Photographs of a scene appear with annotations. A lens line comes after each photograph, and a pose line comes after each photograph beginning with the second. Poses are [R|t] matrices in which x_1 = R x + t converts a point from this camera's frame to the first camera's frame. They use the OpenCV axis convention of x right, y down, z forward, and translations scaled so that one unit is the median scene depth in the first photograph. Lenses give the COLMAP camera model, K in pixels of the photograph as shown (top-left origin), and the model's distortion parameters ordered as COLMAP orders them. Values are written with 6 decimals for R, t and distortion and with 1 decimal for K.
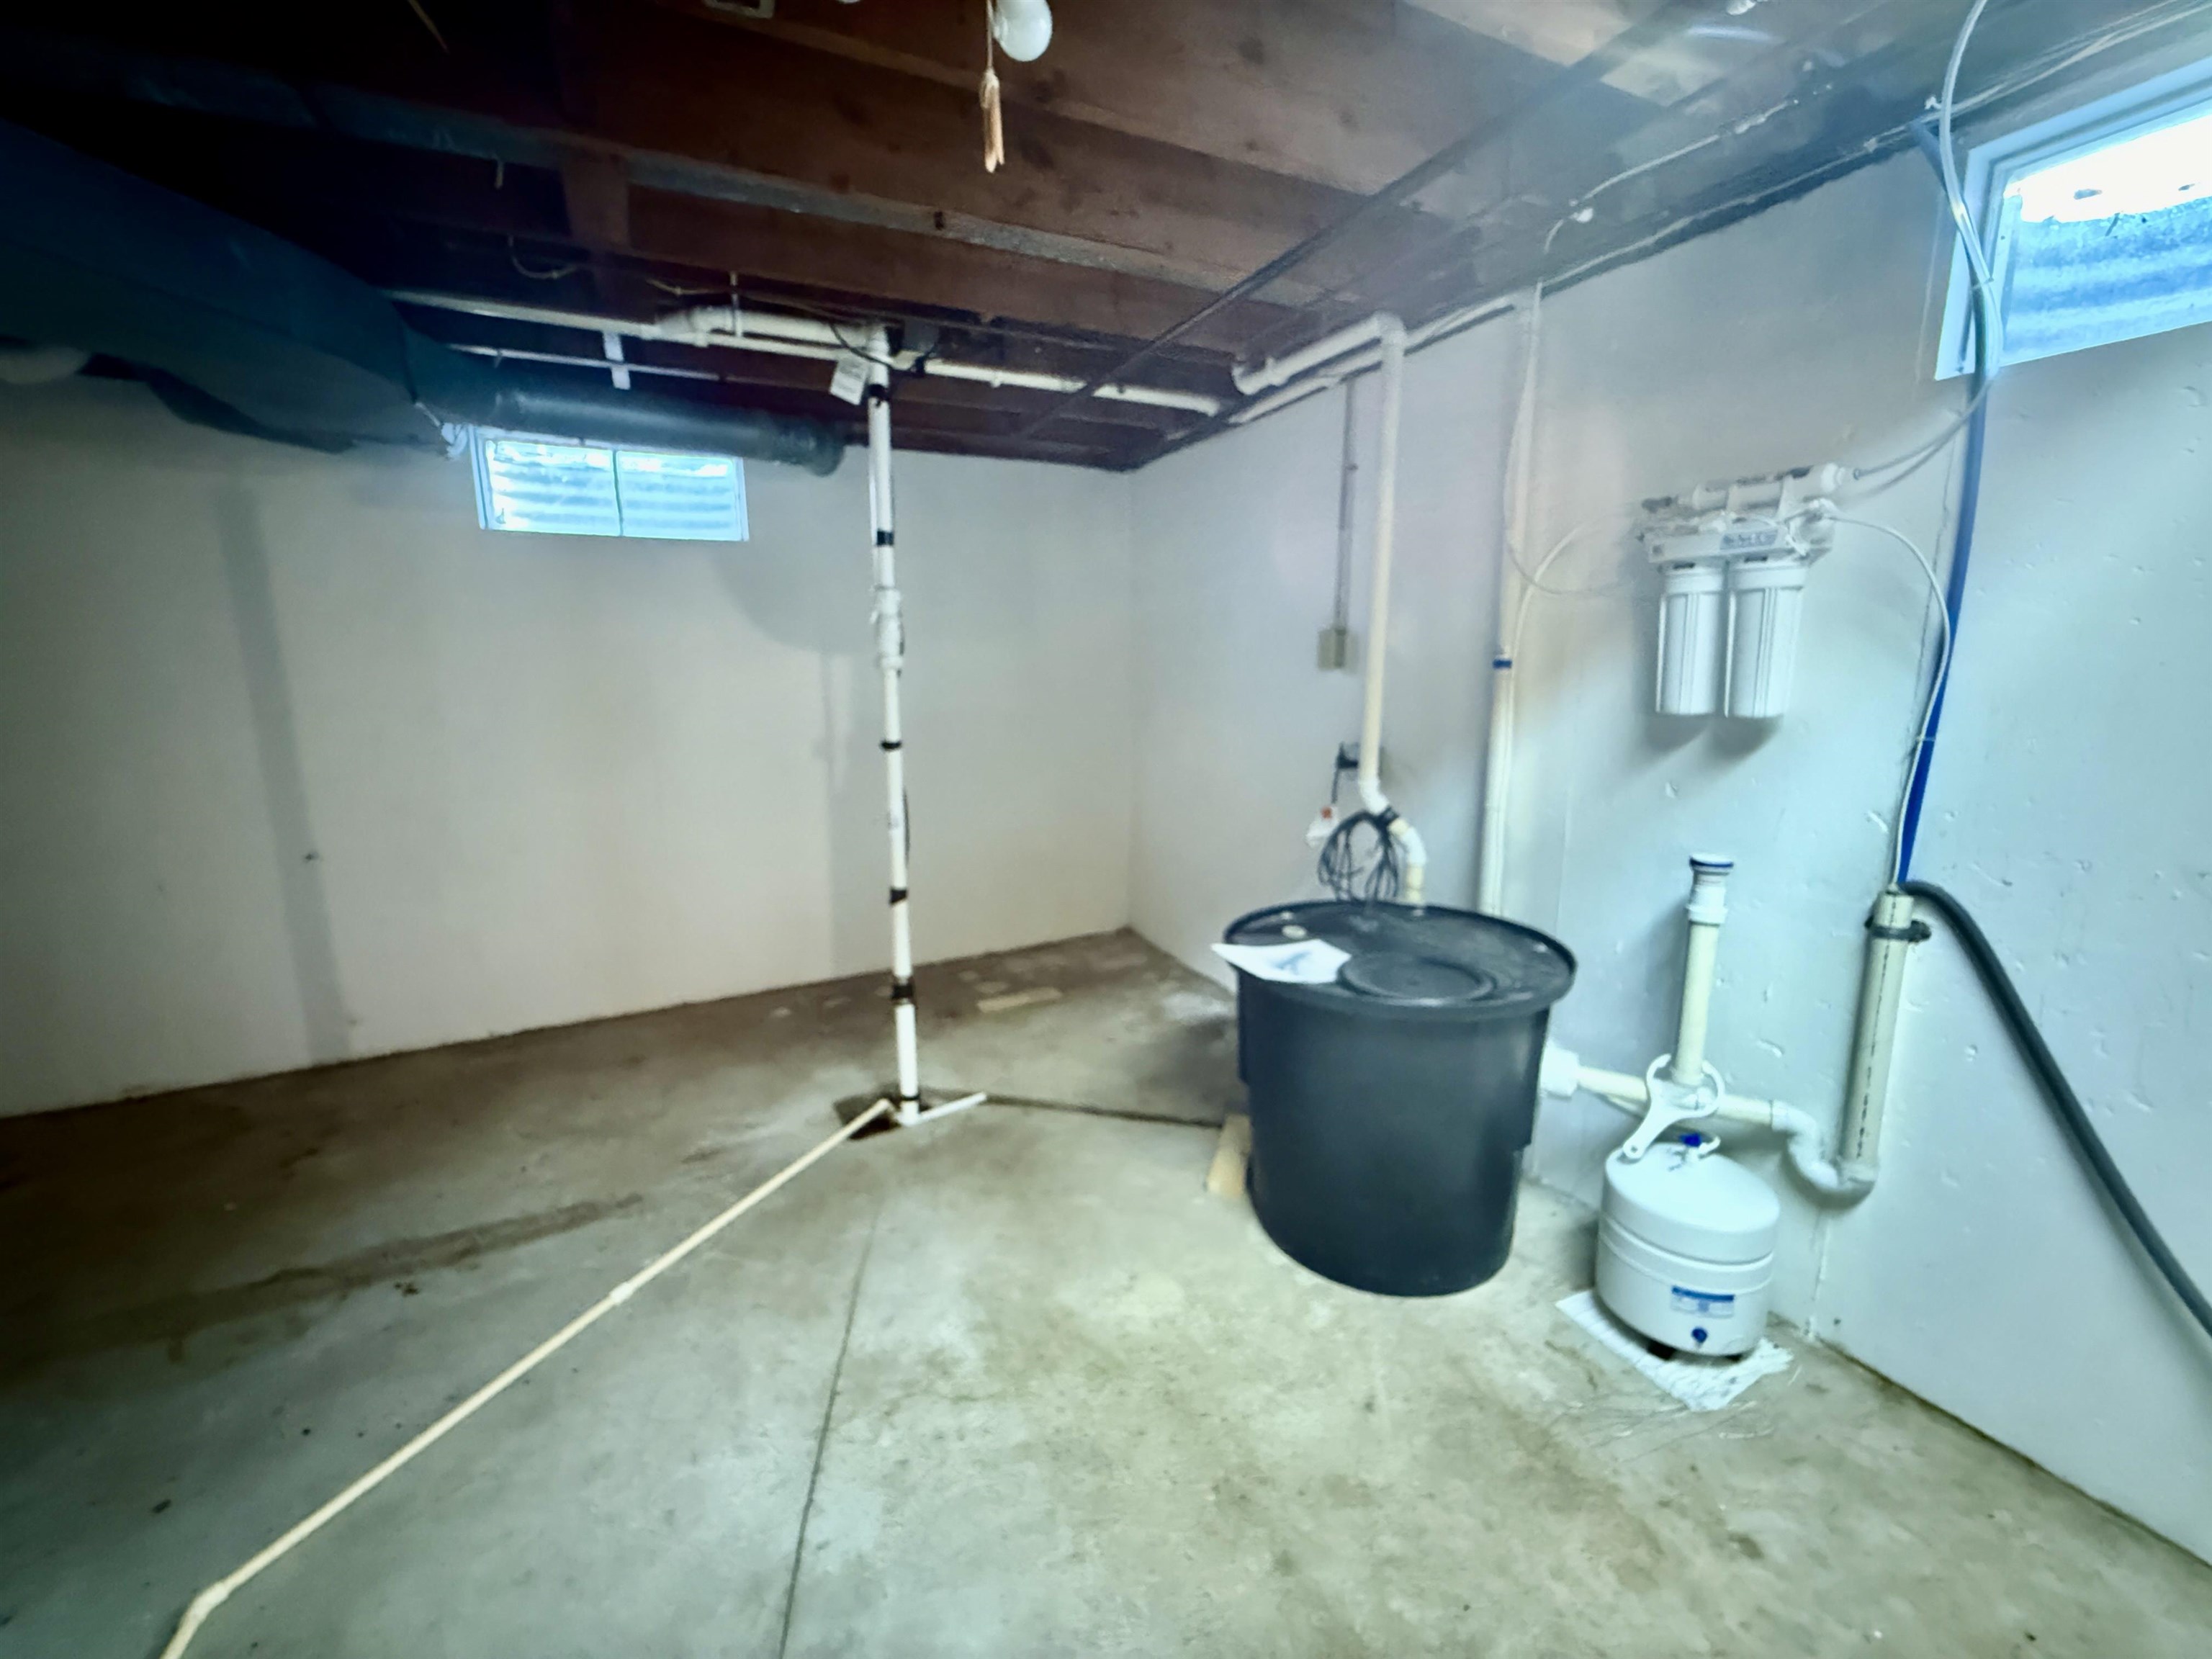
lens RADIAL K [[891.3, 0, 1105.8], [0, 891.3, 824.3], [0, 0, 1]] dist [-0.001240, -0.000285]
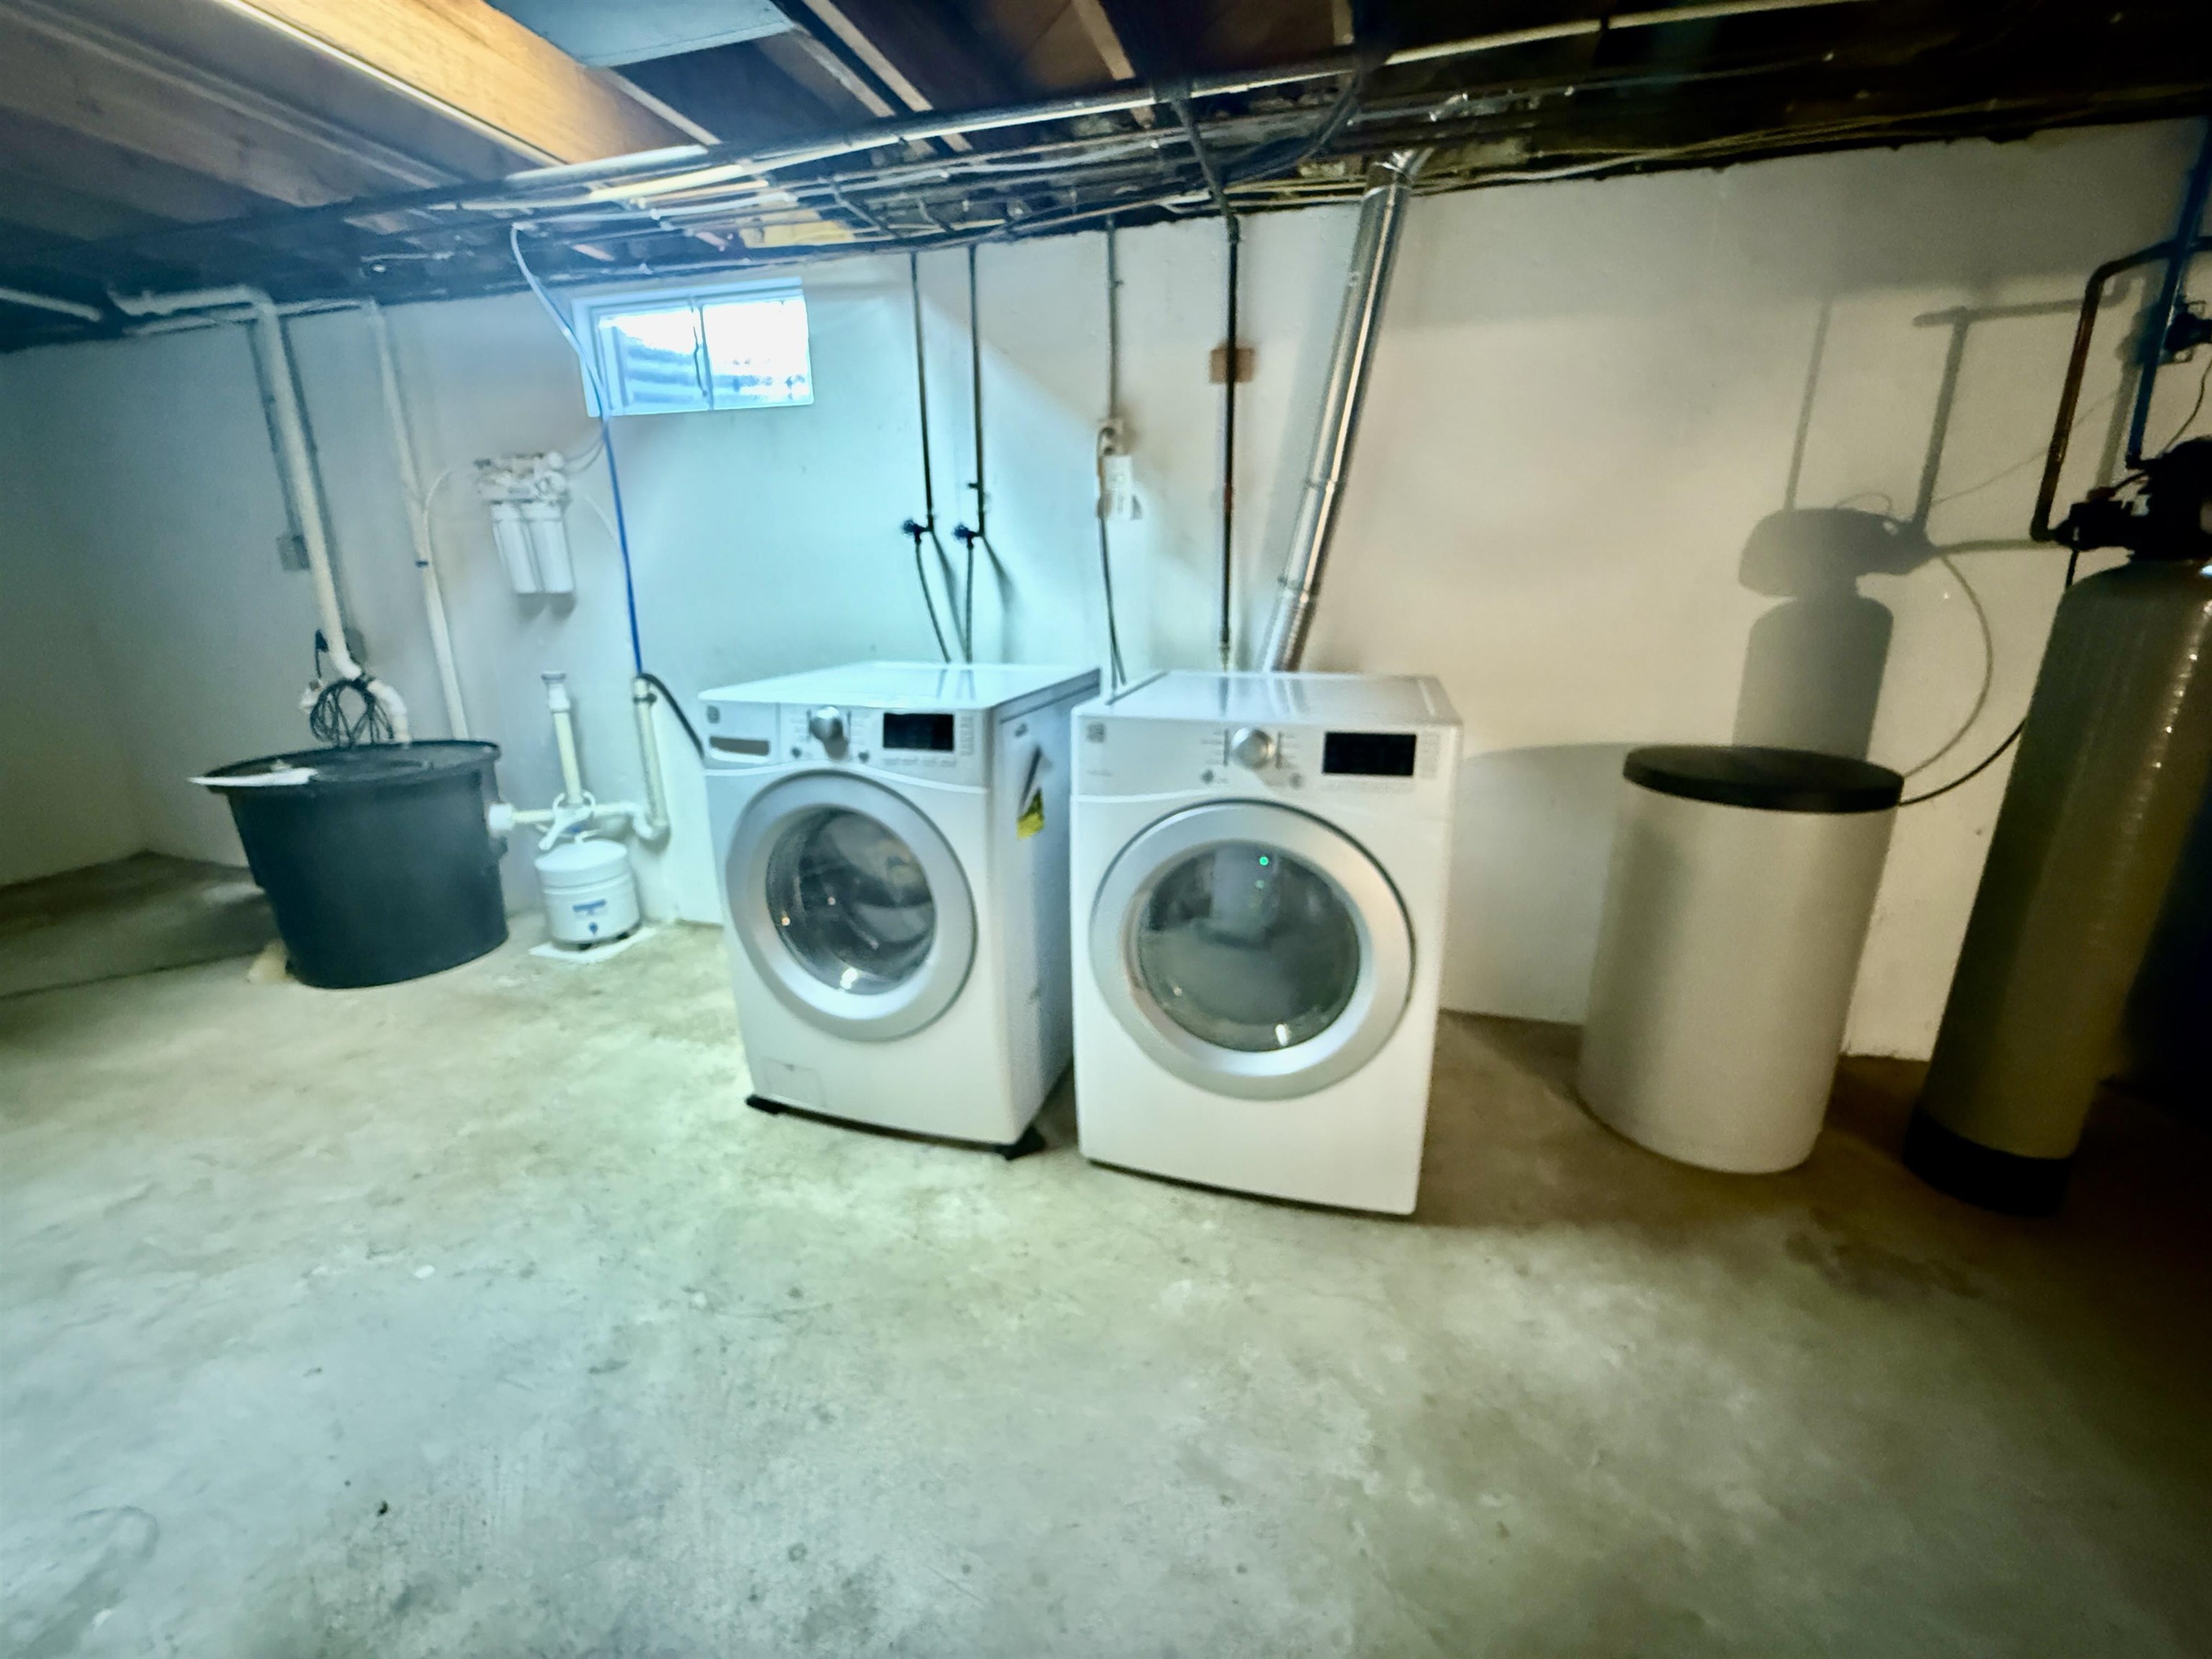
lens RADIAL K [[891.3, 0, 1105.2], [0, 891.3, 826.0], [0, 0, 1]] dist [-0.001240, -0.000285]
pose [[0.666160, -0.195829, 0.719640, 0.069533], [0.133824, 0.980637, 0.142974, 0.215110], [-0.733704, 0.001062, 0.679468, -0.954010]]
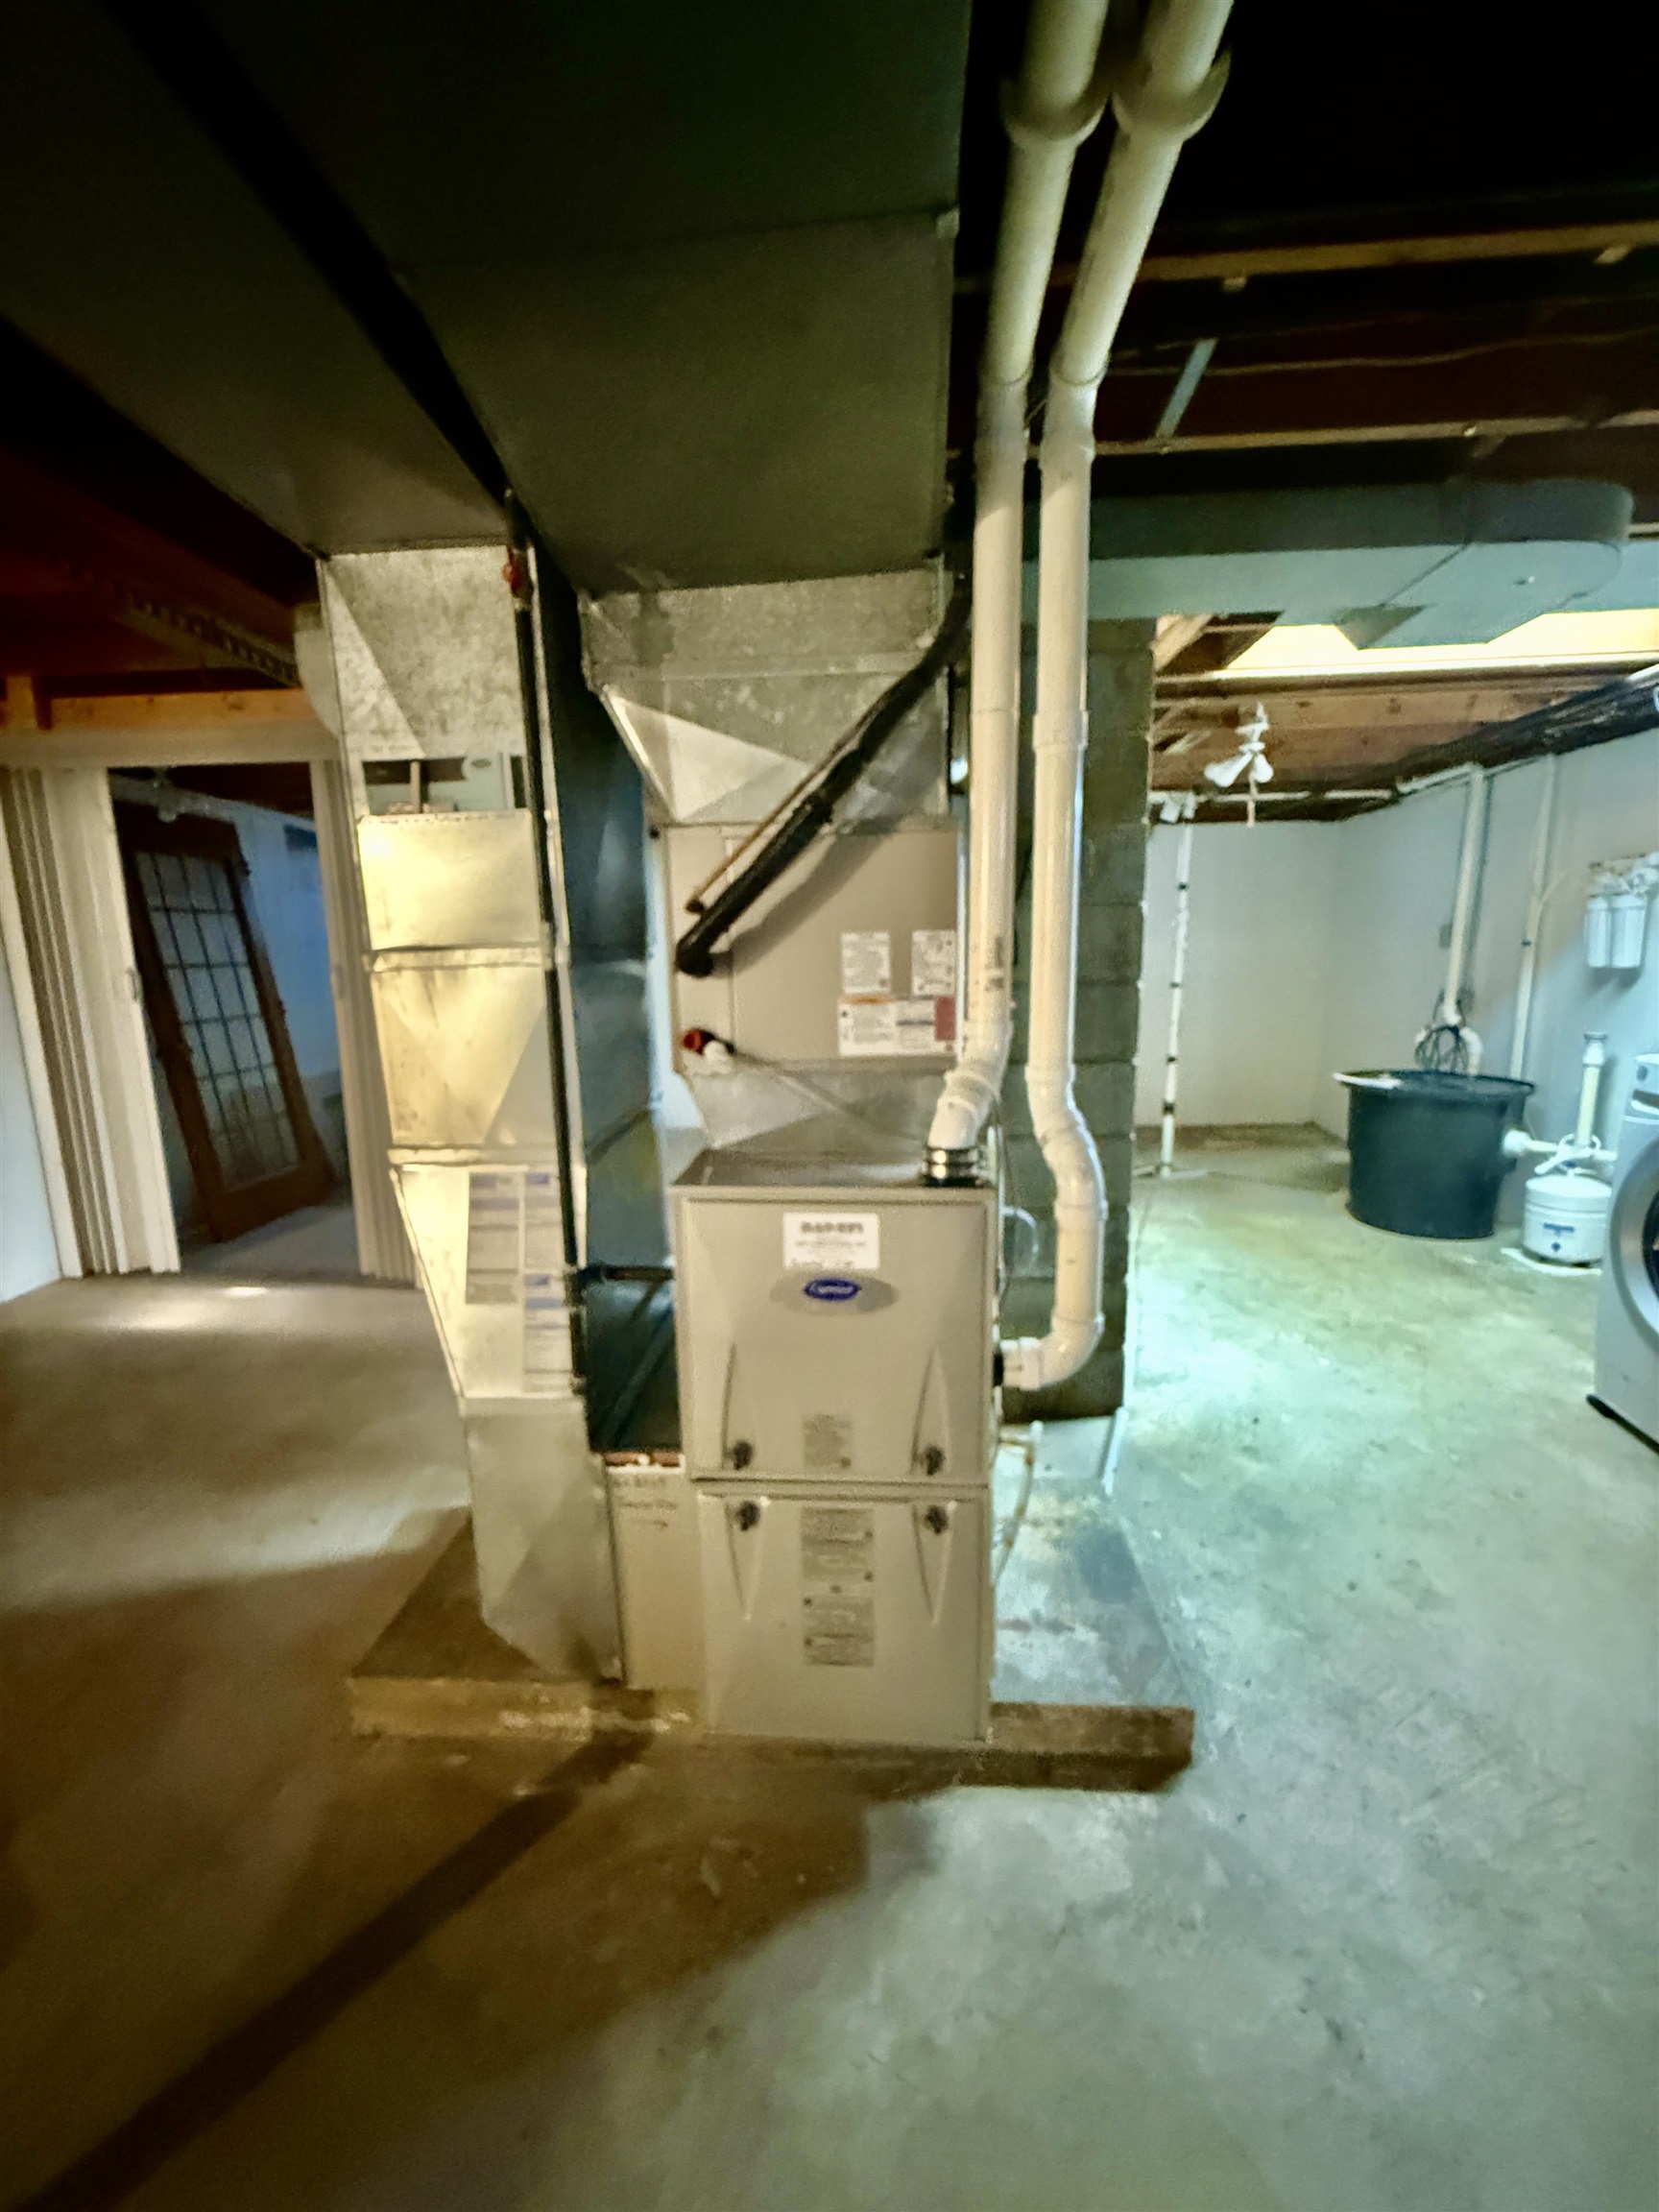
lens RADIAL K [[891.3, 0, 821.7], [0, 891.3, 1106.9], [0, 0, 1]] dist [-0.001240, -0.000285]
pose [[0.858013, 0.082925, -0.506891, 0.174920], [-0.082505, 0.996317, 0.023336, 0.292859], [0.506959, 0.021799, 0.861695, -1.647144]]
